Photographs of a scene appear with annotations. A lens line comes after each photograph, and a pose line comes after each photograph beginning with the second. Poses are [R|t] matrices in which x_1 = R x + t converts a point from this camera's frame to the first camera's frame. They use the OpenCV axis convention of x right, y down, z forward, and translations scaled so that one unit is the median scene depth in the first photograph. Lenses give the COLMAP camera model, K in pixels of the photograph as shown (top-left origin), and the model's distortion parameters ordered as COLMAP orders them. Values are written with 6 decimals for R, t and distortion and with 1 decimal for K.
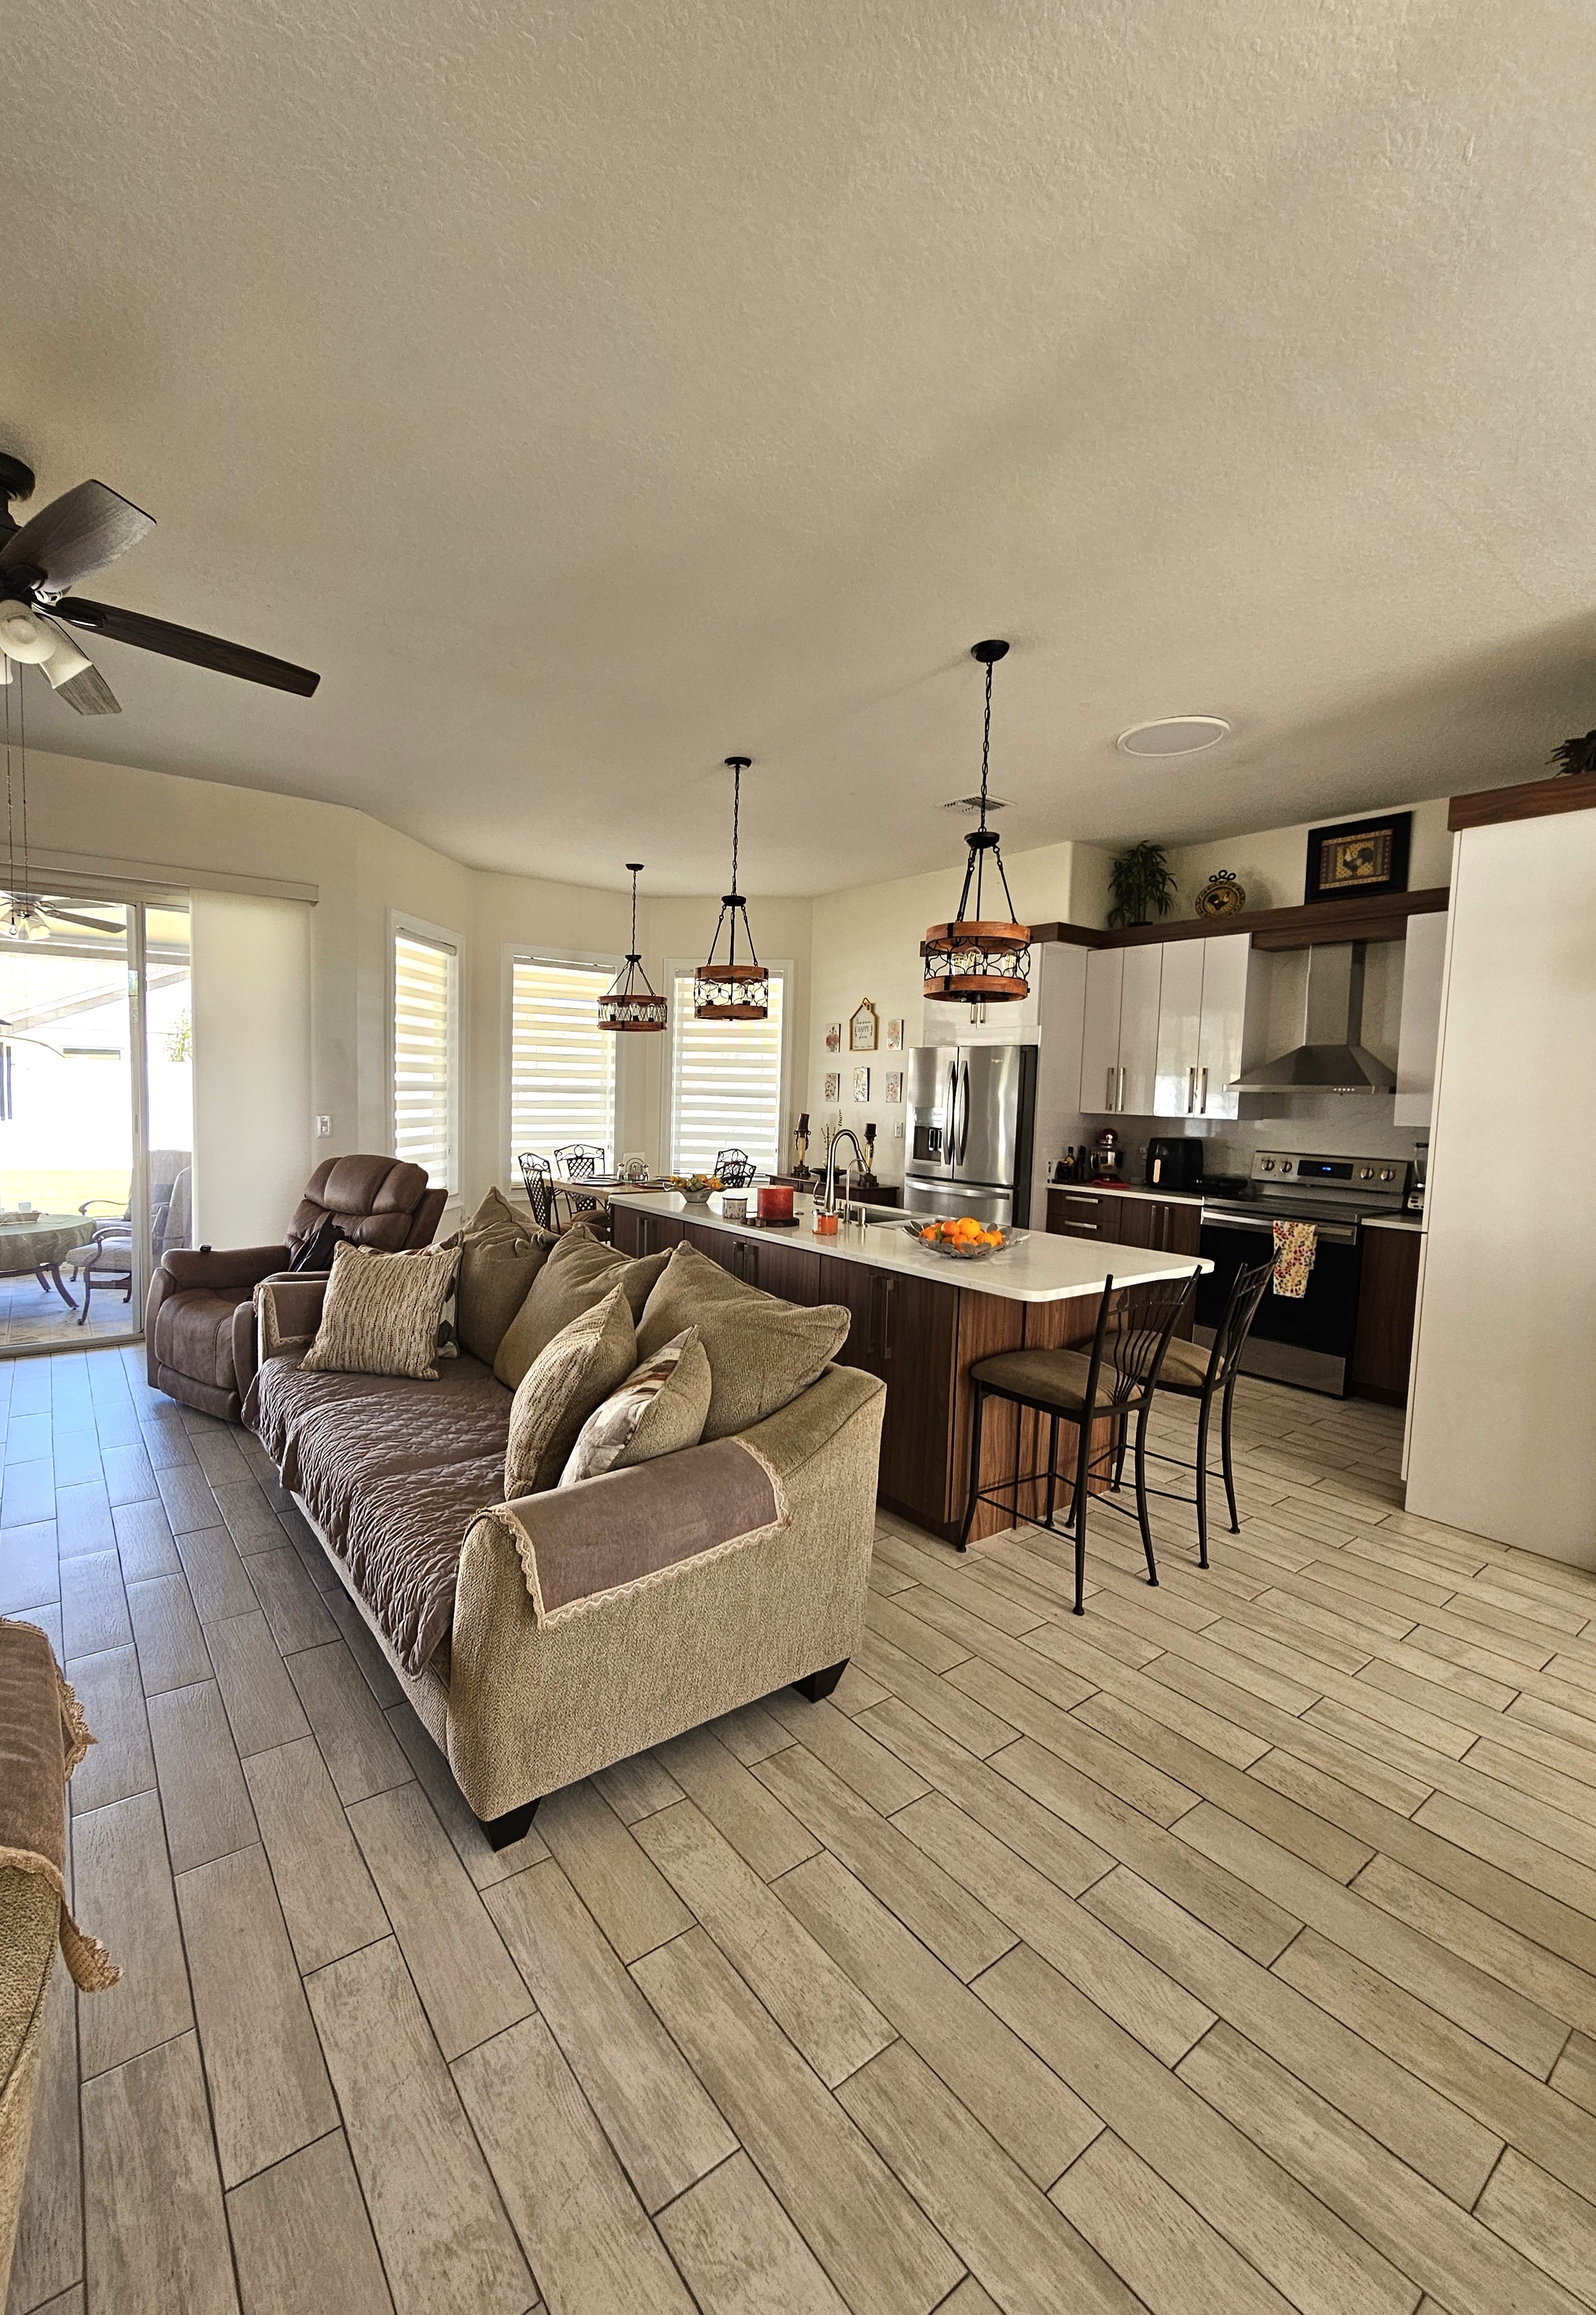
lens RADIAL K [[959.8, 0, 710.5], [0, 959.8, 1160.1], [0, 0, 1]] dist [0.001415, -0.002413]
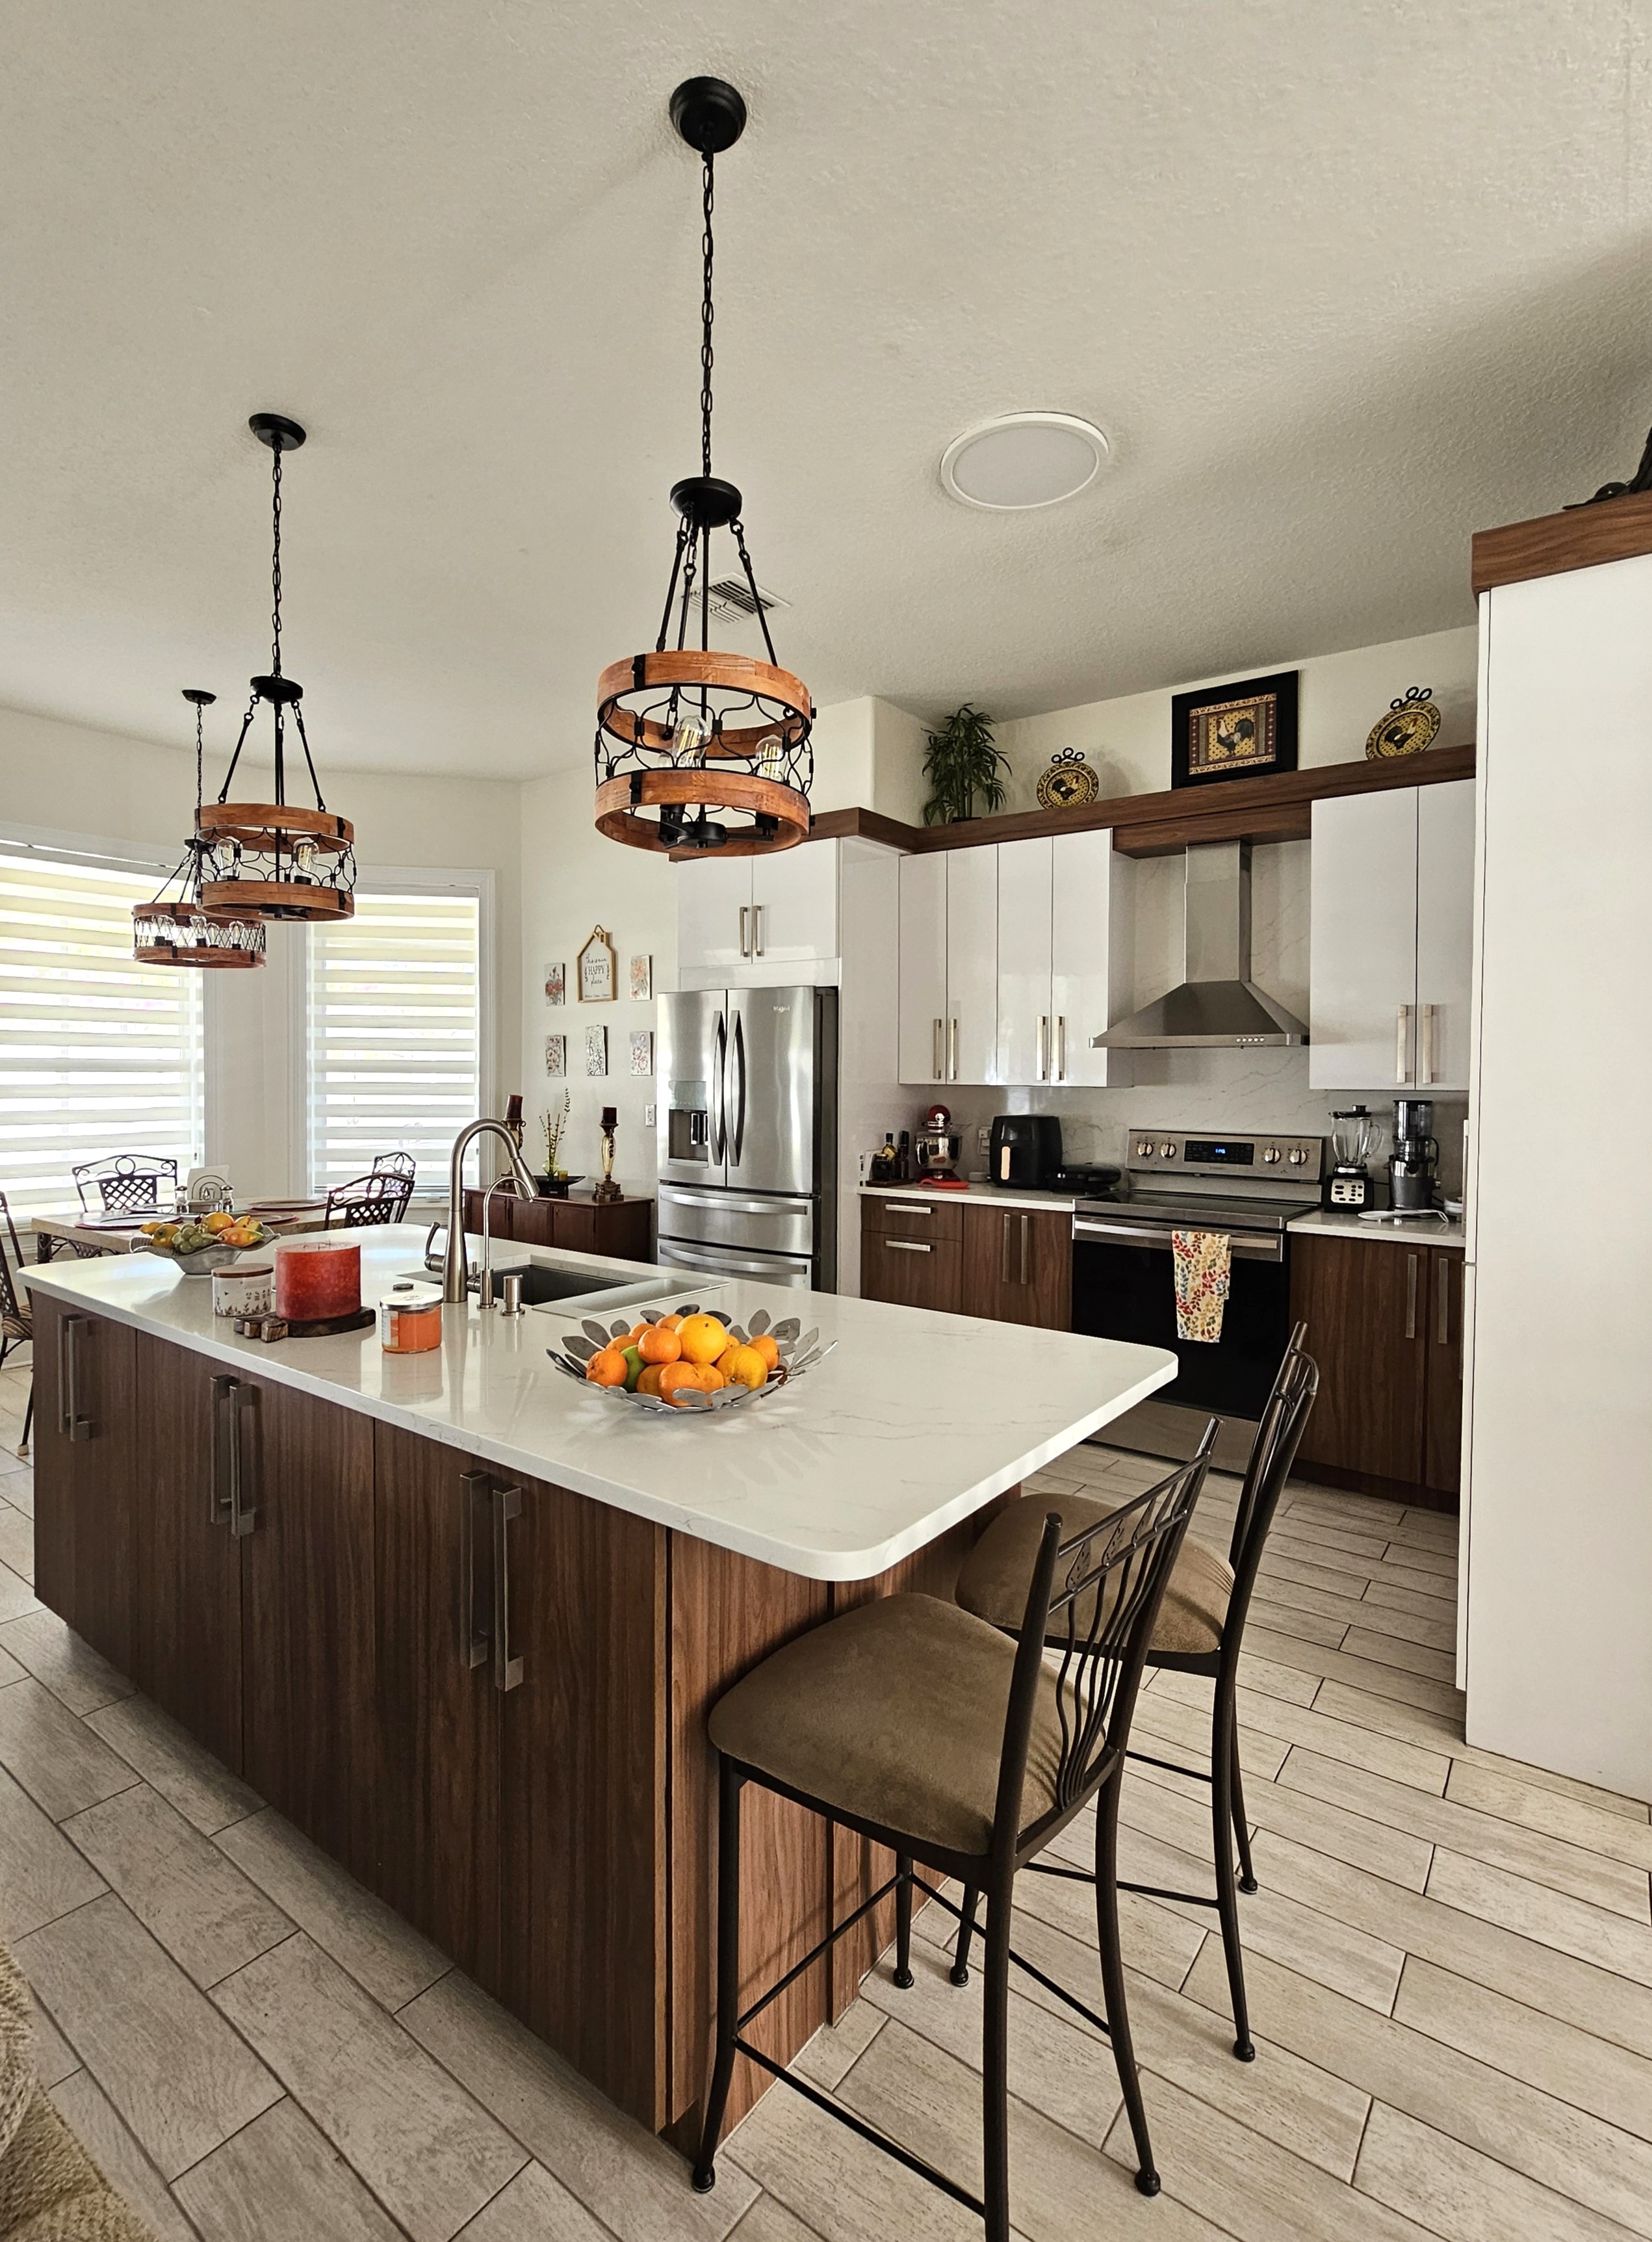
lens RADIAL K [[1073.9, 0, 828.1], [0, 1073.9, 1098.8], [0, 0, 1]] dist [-0.000586, -0.001852]
pose [[0.950475, -0.025569, 0.309747, 0.148925], [0.040137, 0.998363, -0.040749, -0.013215], [-0.308198, 0.051163, 0.949946, 0.437617]]
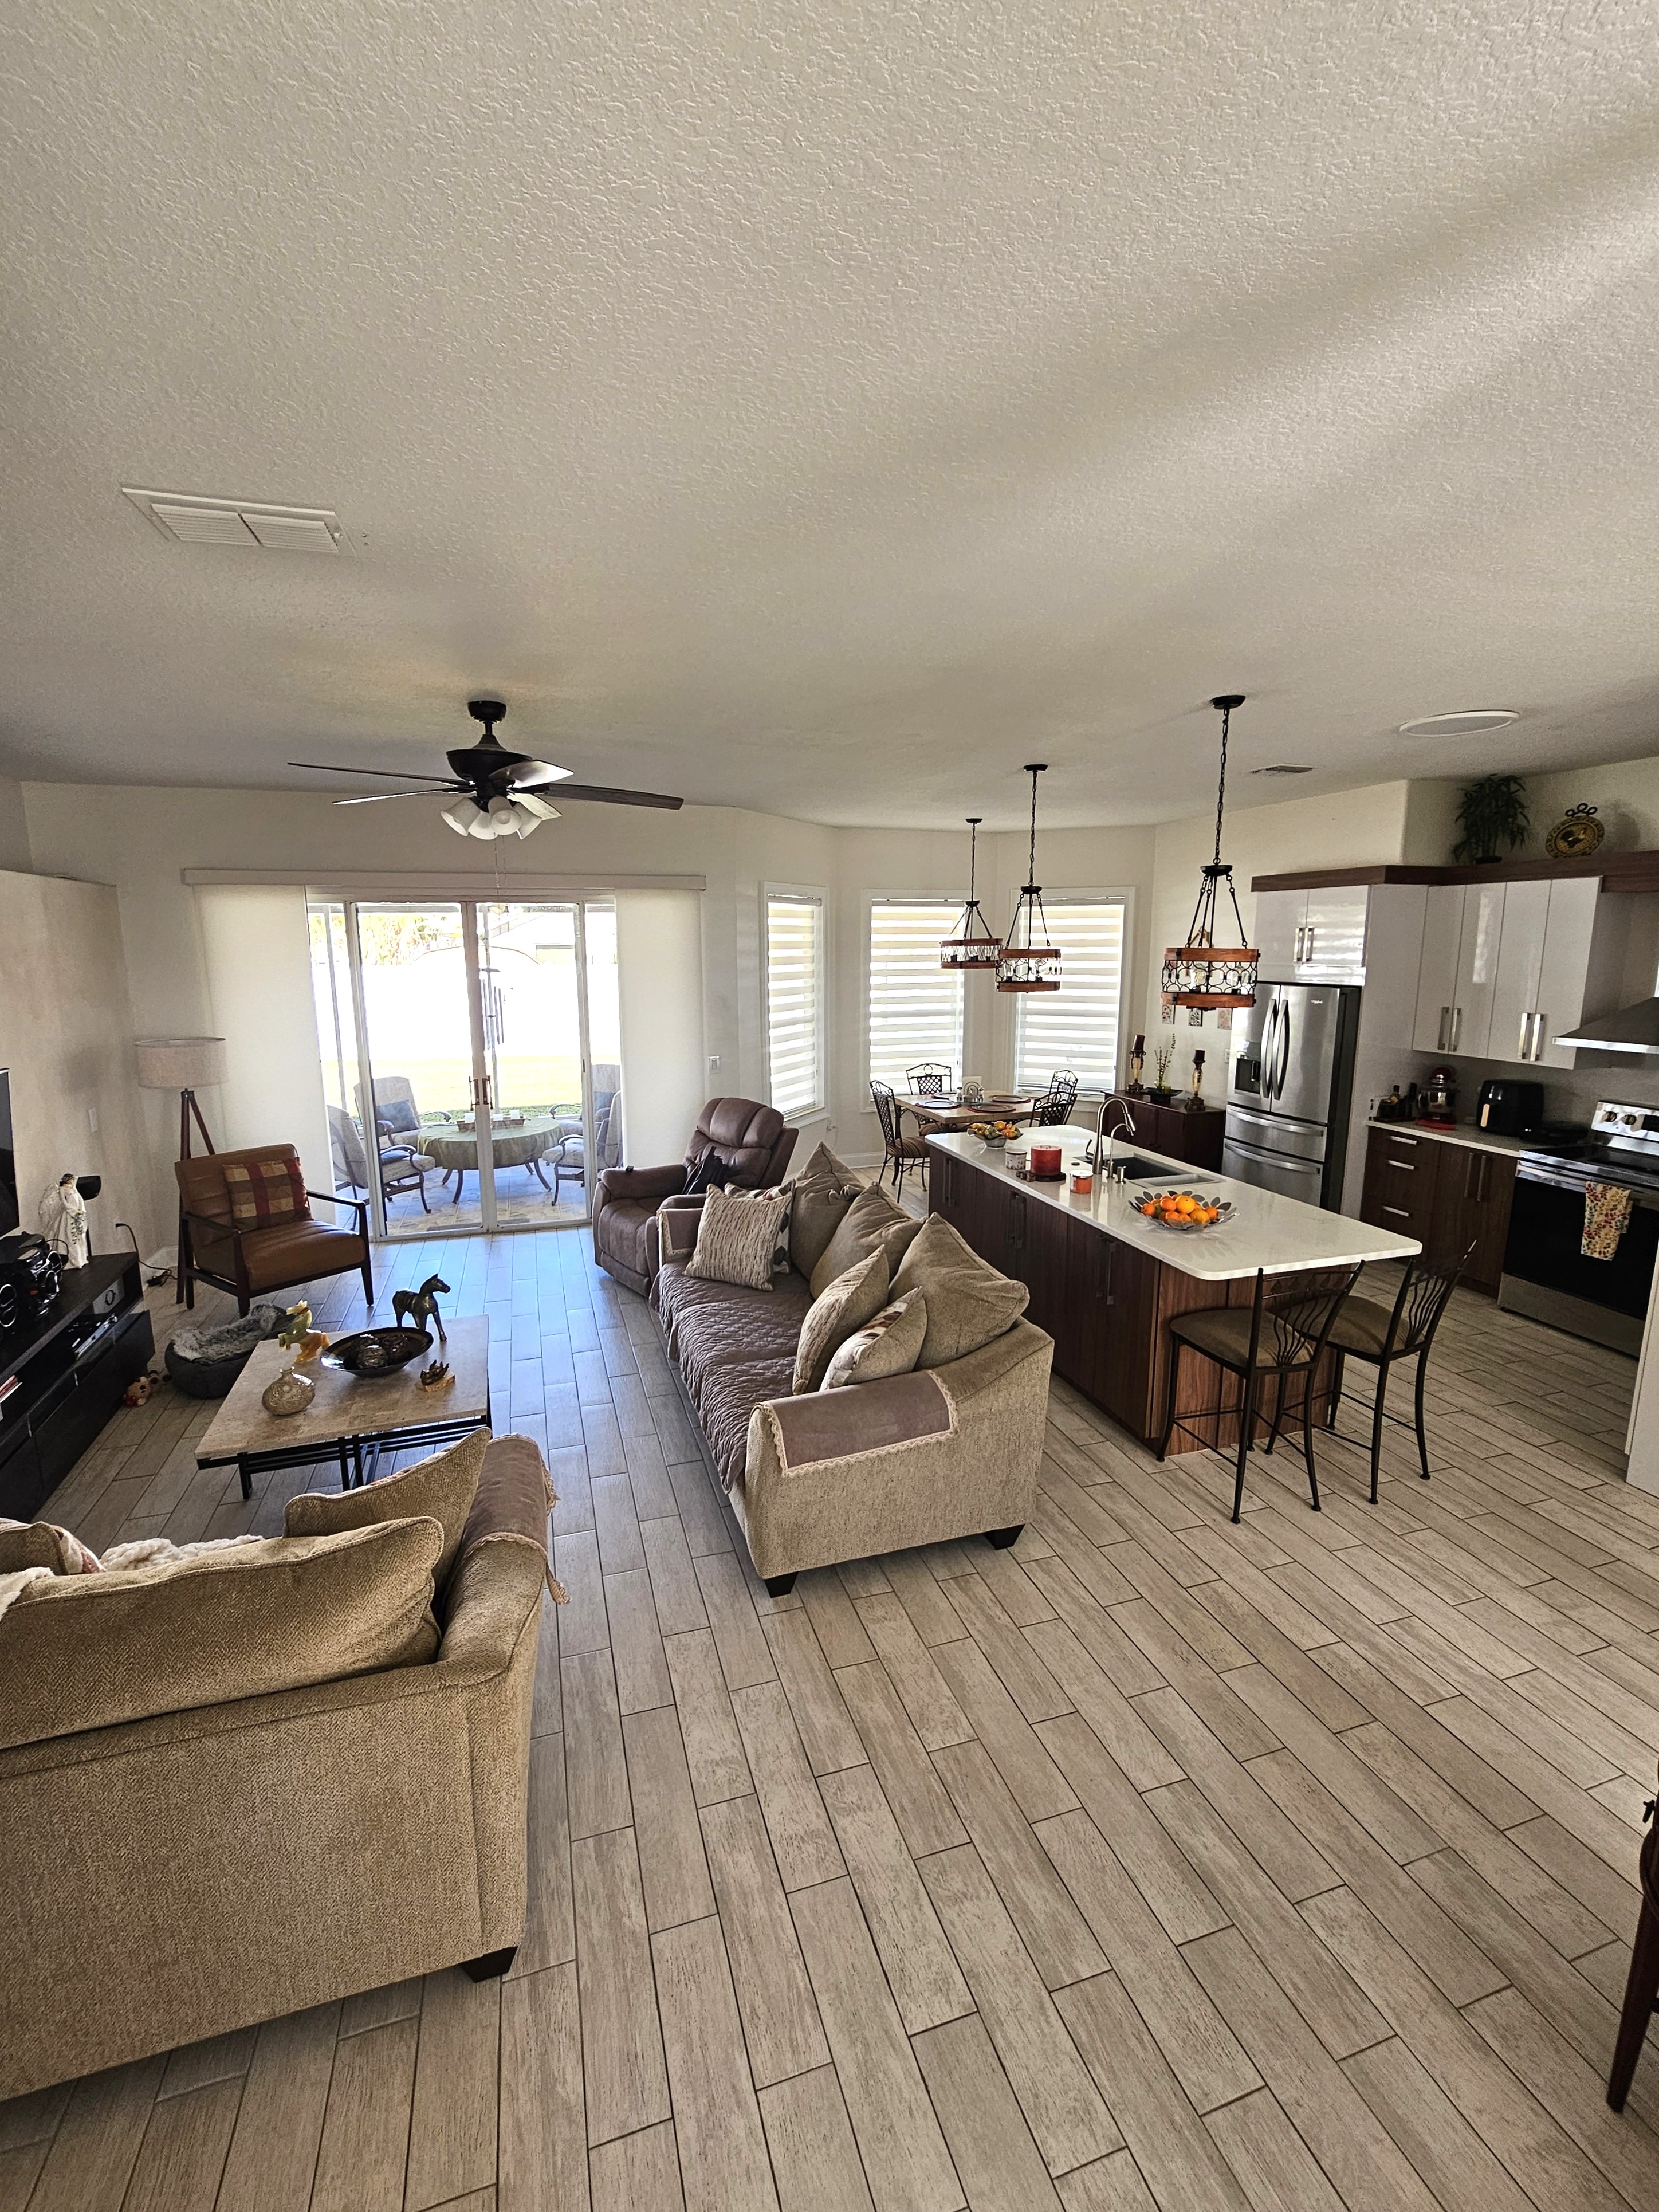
lens RADIAL K [[949.1, 0, 805.5], [0, 949.1, 1107.5], [0, 0, 1]] dist [-0.002399, 0.000035]
pose [[0.949042, 0.025553, -0.314113, 0.159695], [0.004345, 0.995552, 0.094115, -0.141049], [0.315121, -0.090684, 0.944709, -0.228839]]
